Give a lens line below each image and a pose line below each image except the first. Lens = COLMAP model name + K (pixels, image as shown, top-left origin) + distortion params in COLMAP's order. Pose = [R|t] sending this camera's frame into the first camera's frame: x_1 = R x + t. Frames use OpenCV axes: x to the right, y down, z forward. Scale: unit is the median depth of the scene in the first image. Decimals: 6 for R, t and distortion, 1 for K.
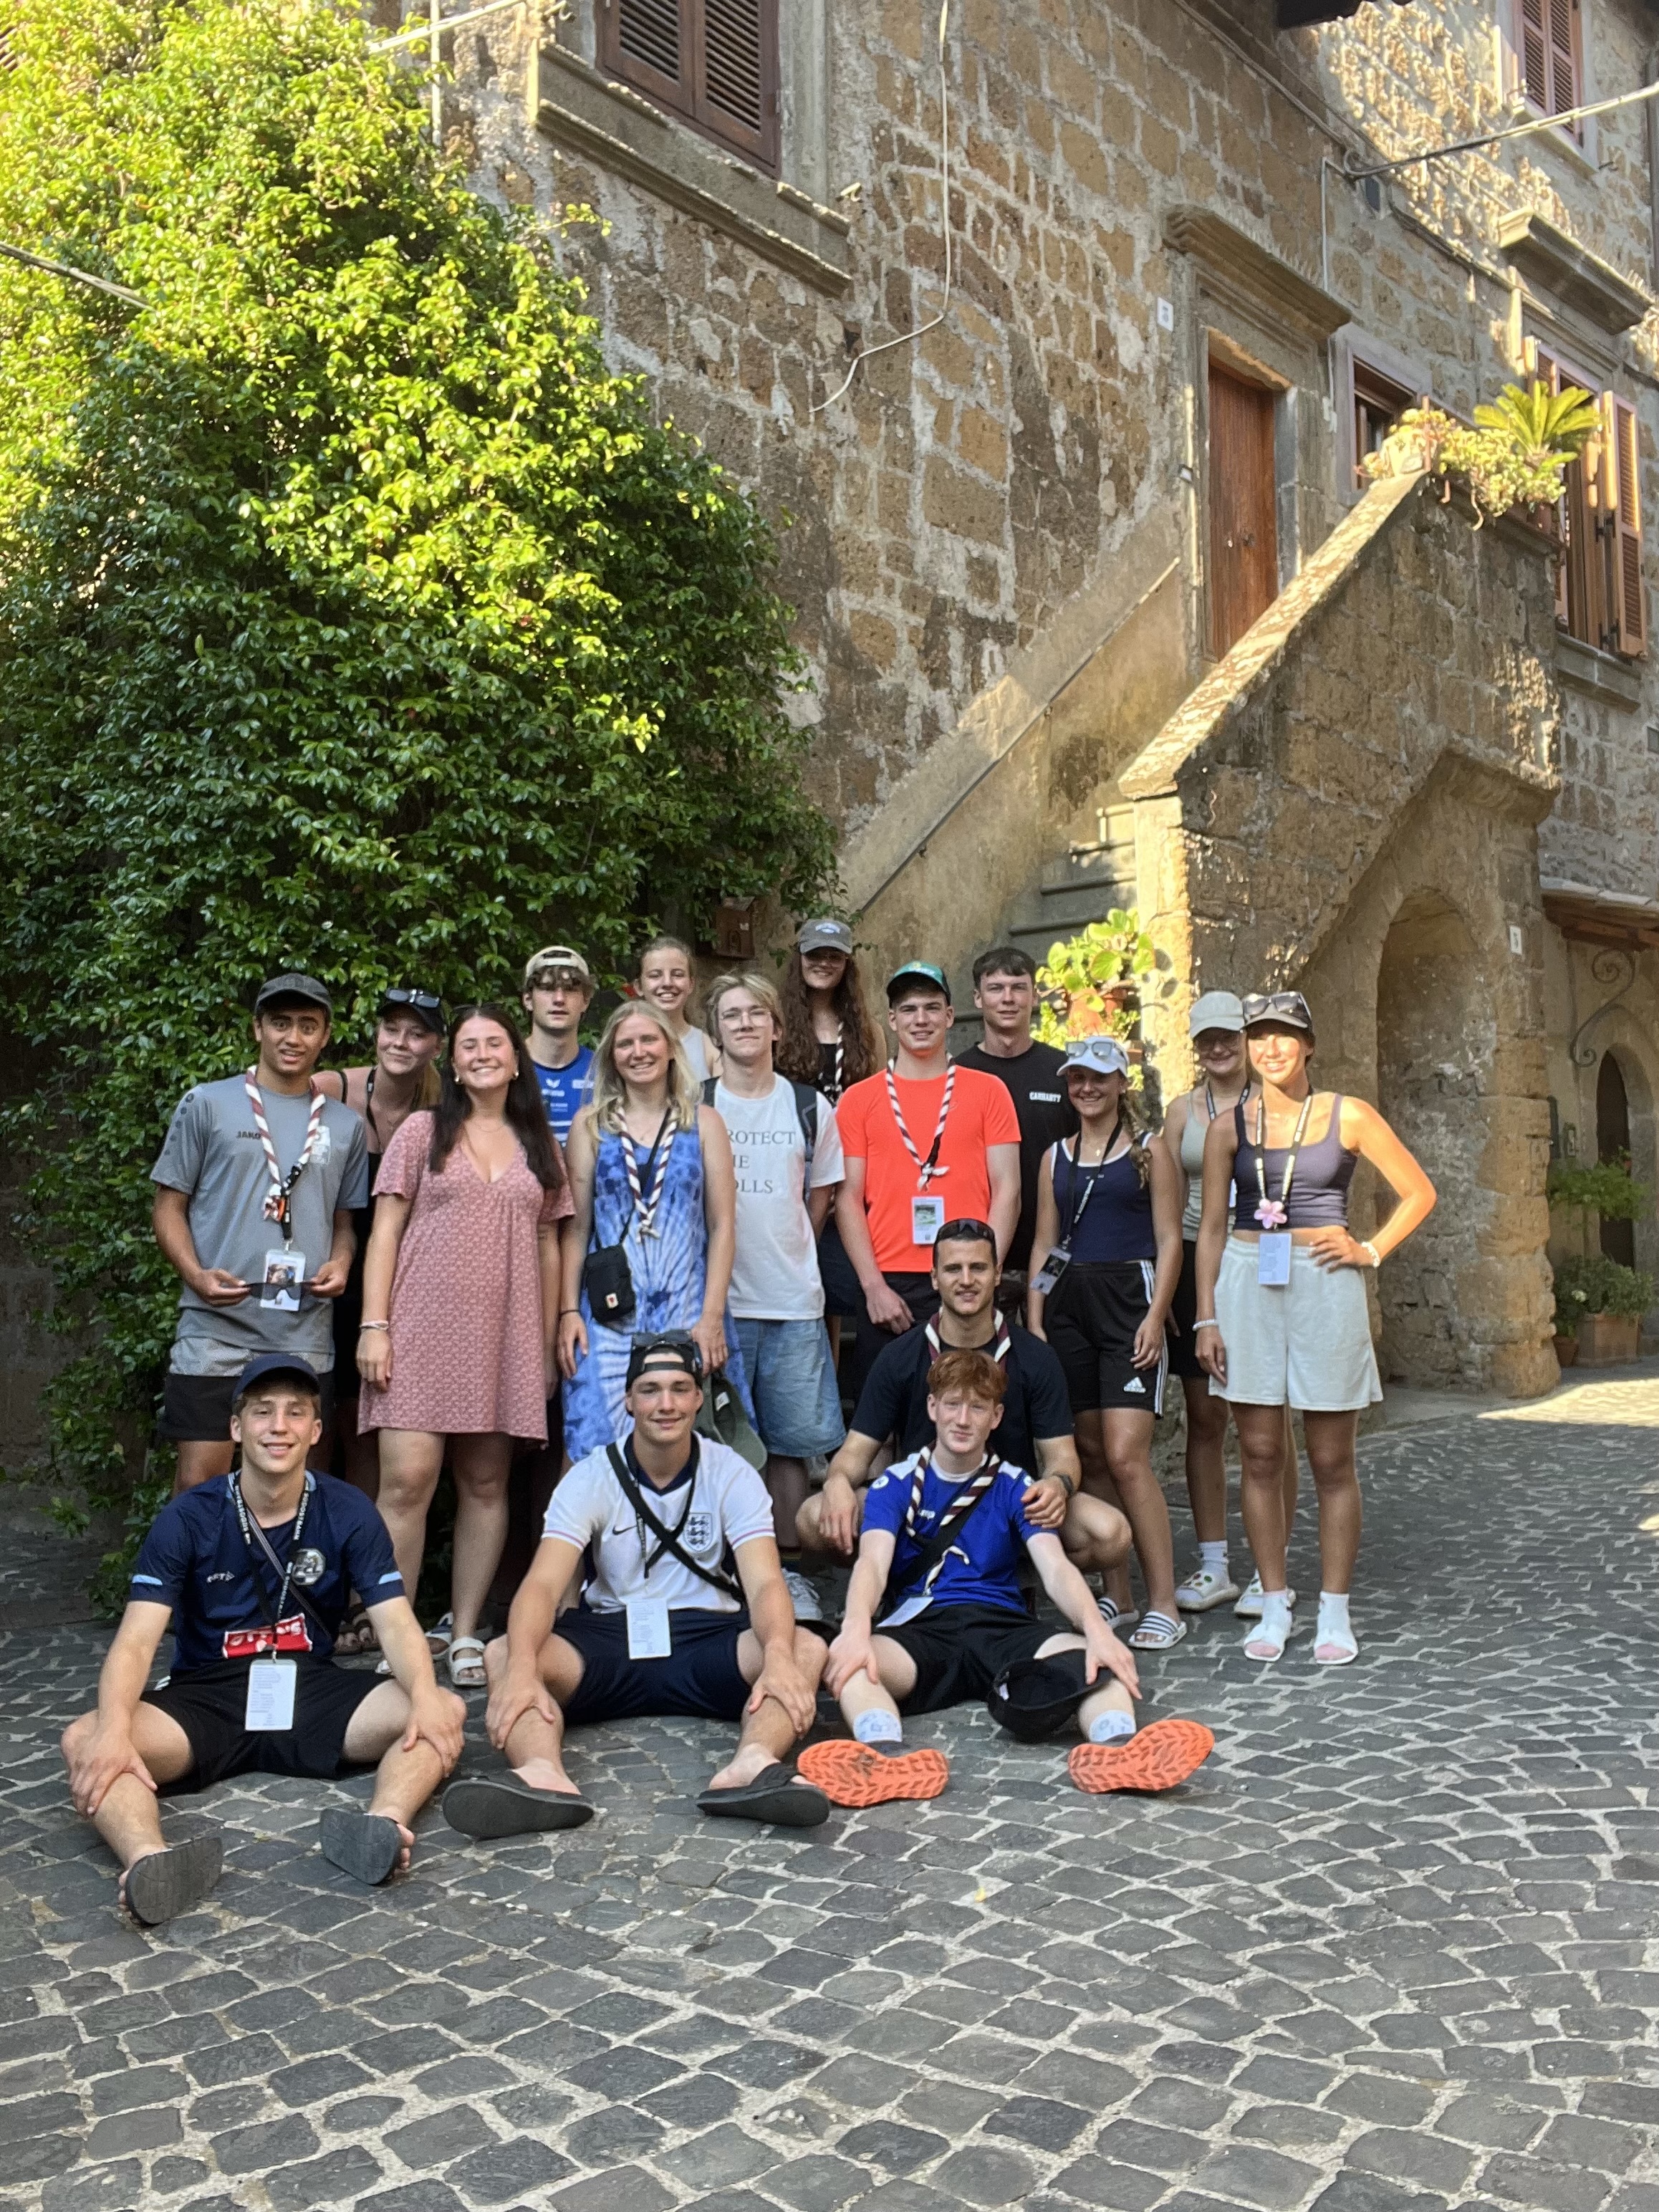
lens RADIAL K [[1957.7, 0, 829.5], [0, 1957.7, 1106.0], [0, 0, 1]] dist [0.069003, -0.088476]
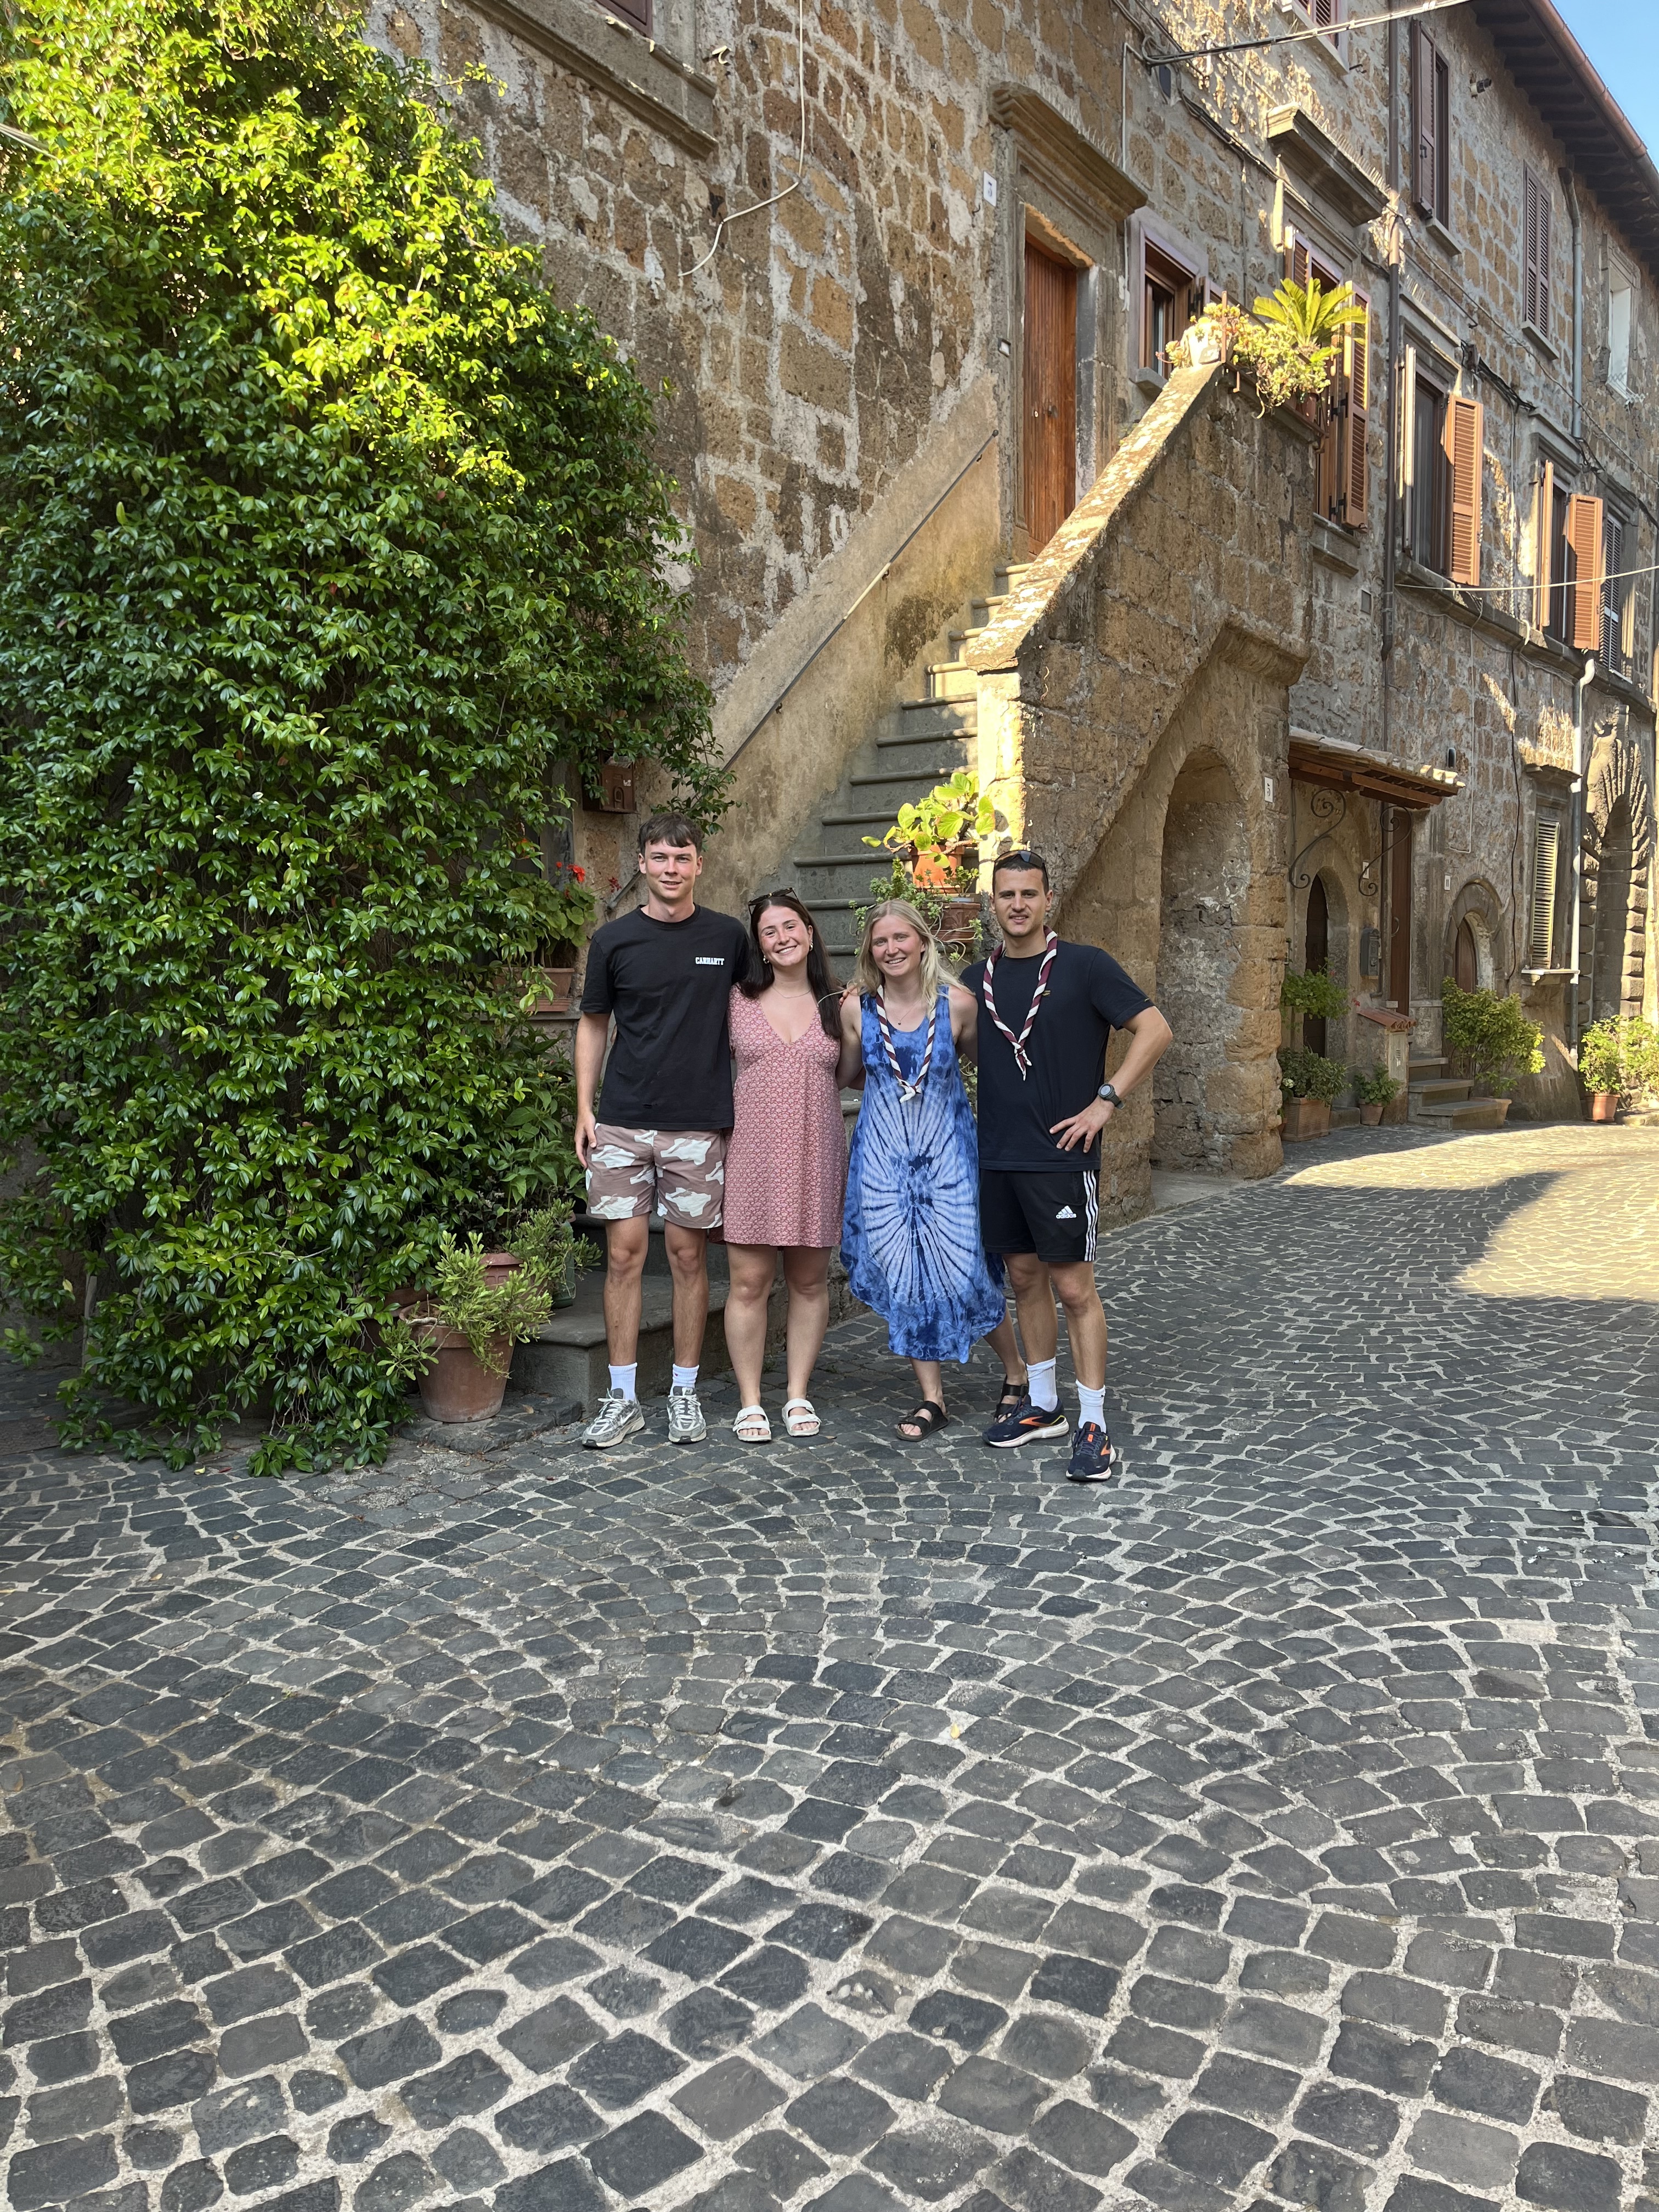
lens RADIAL K [[1680.2, 0, 827.2], [0, 1680.2, 1115.0], [0, 0, 1]] dist [0.047434, -0.045418]
pose [[0.990694, -0.003917, 0.136048, -0.075429], [-0.016036, 0.989264, 0.145254, -0.057564], [-0.135157, -0.146084, 0.979996, 0.053980]]
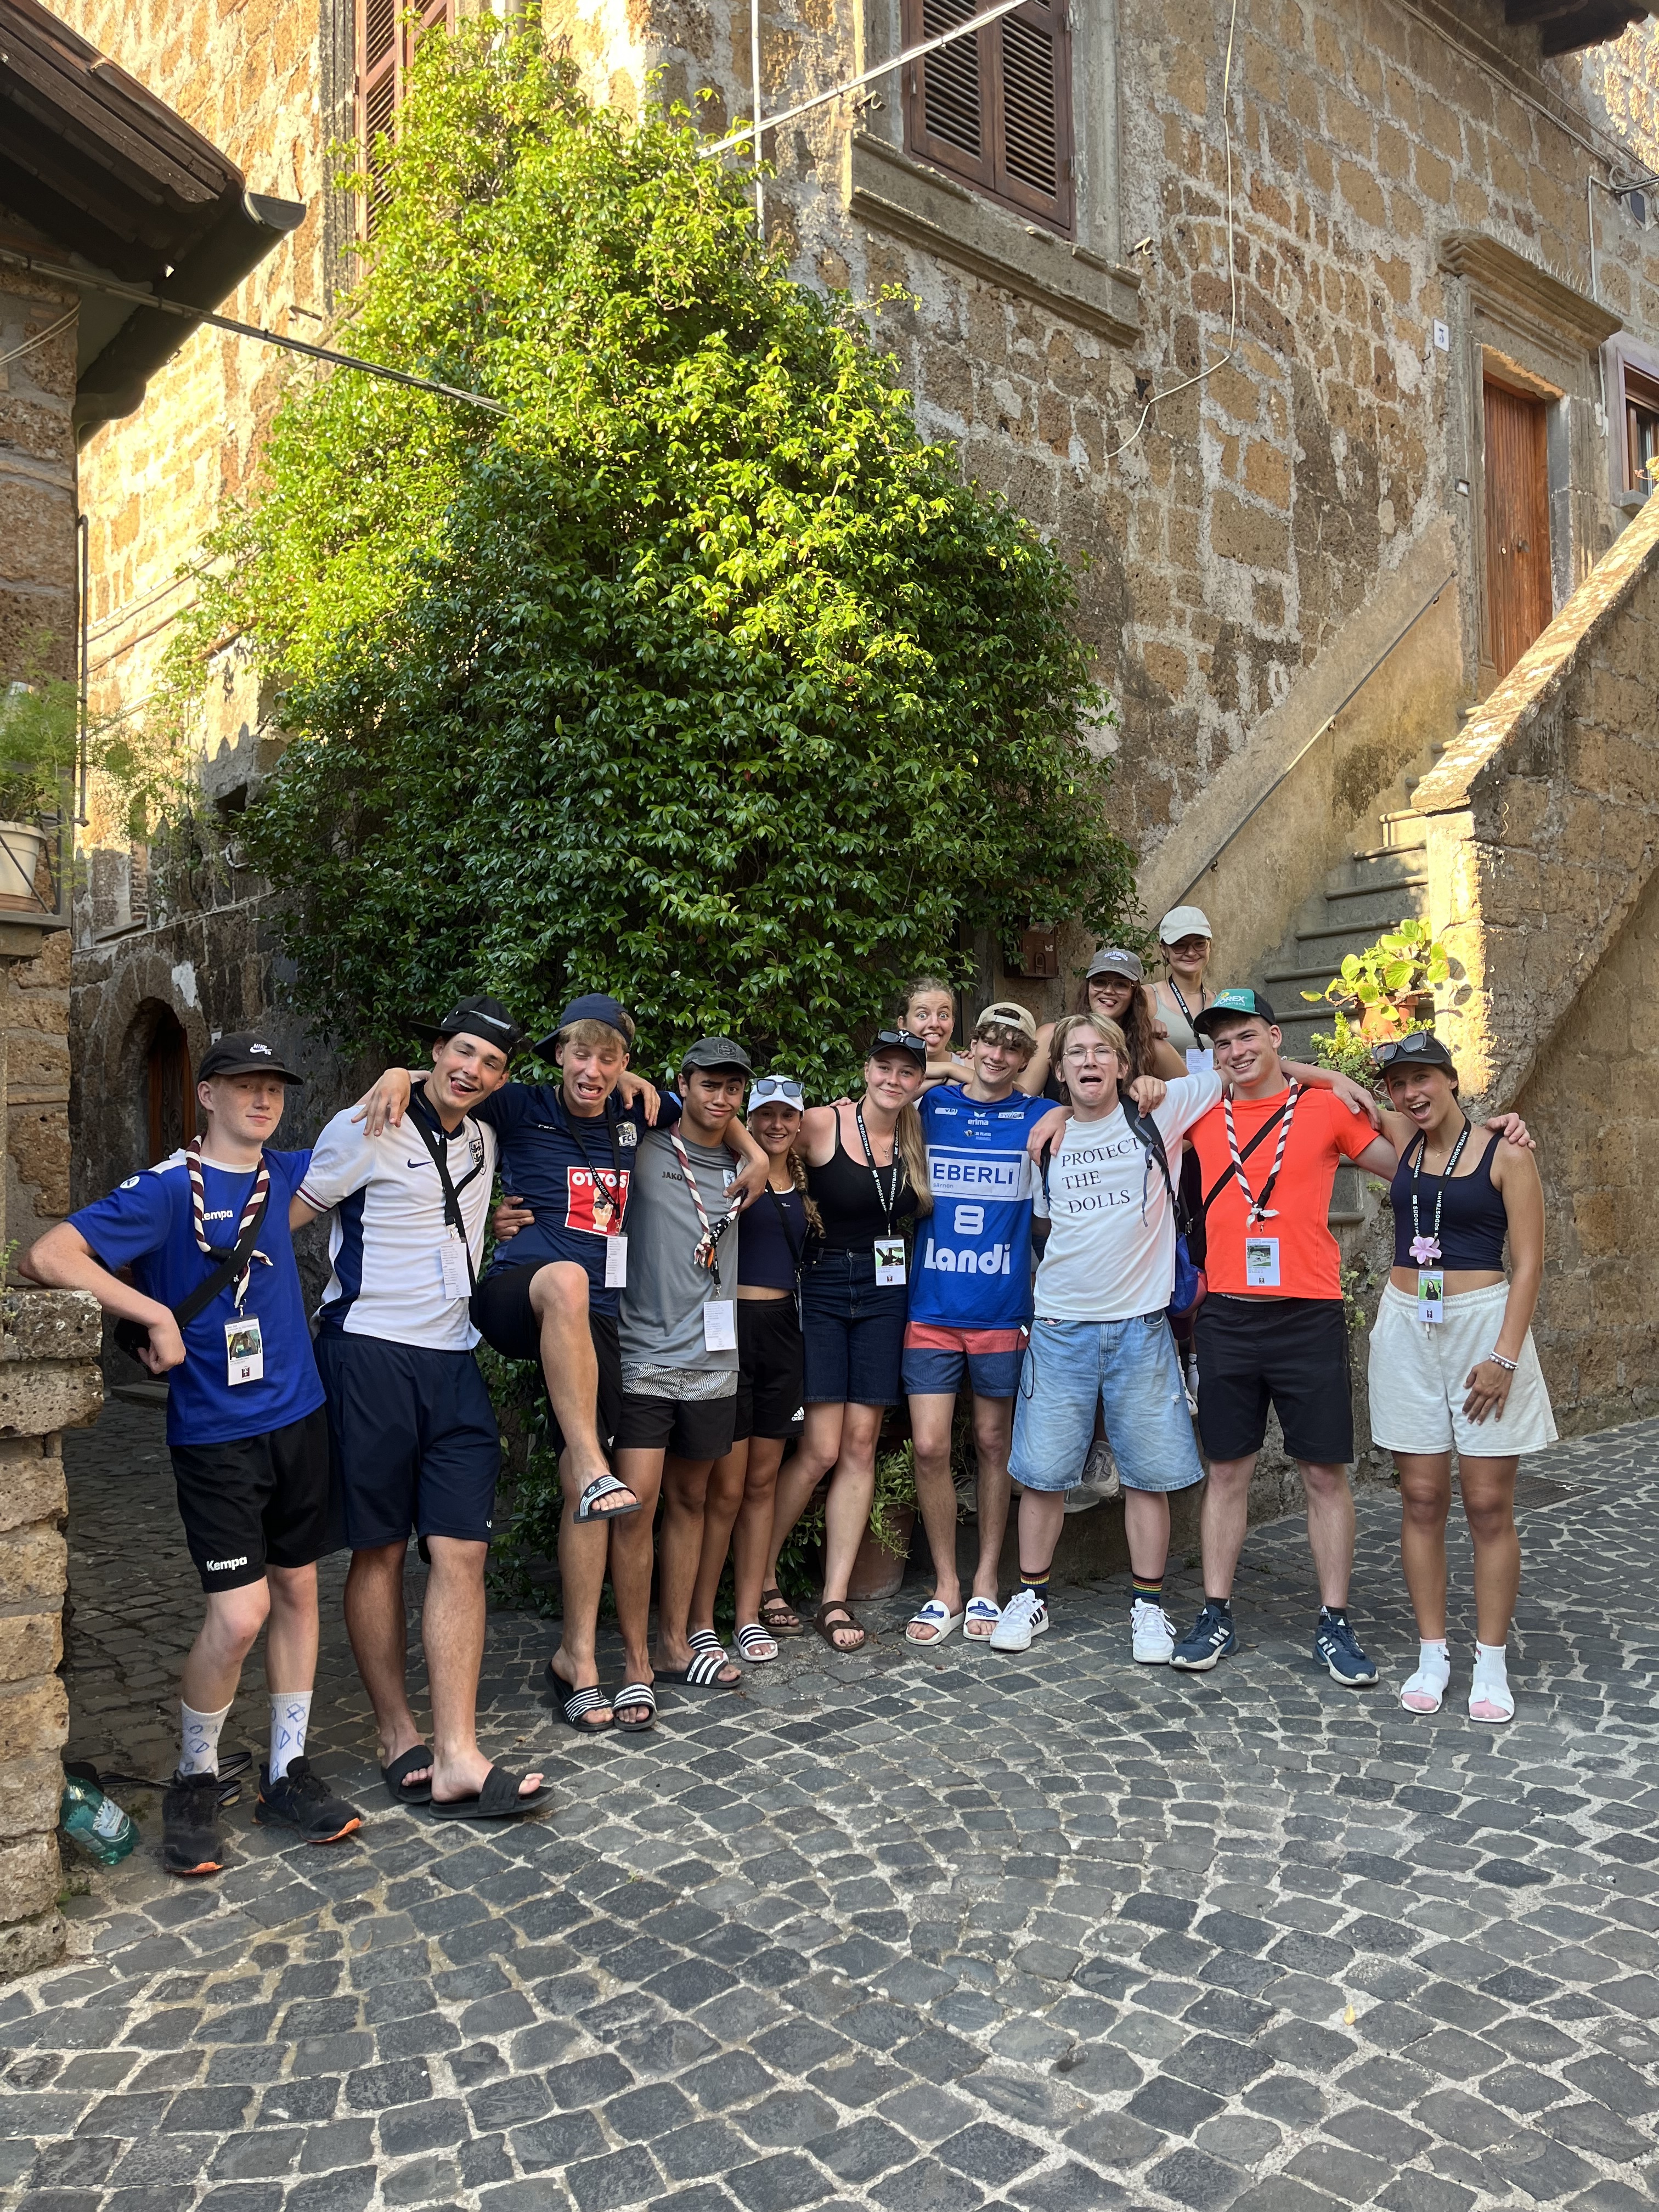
lens RADIAL K [[1663.6, 0, 835.0], [0, 1663.6, 1102.7], [0, 0, 1]] dist [0.068456, -0.090661]
pose [[0.987960, -0.010897, -0.154324, -0.023717], [0.016091, 0.999344, 0.032449, -0.046799], [0.153869, -0.034542, 0.987487, 0.089918]]
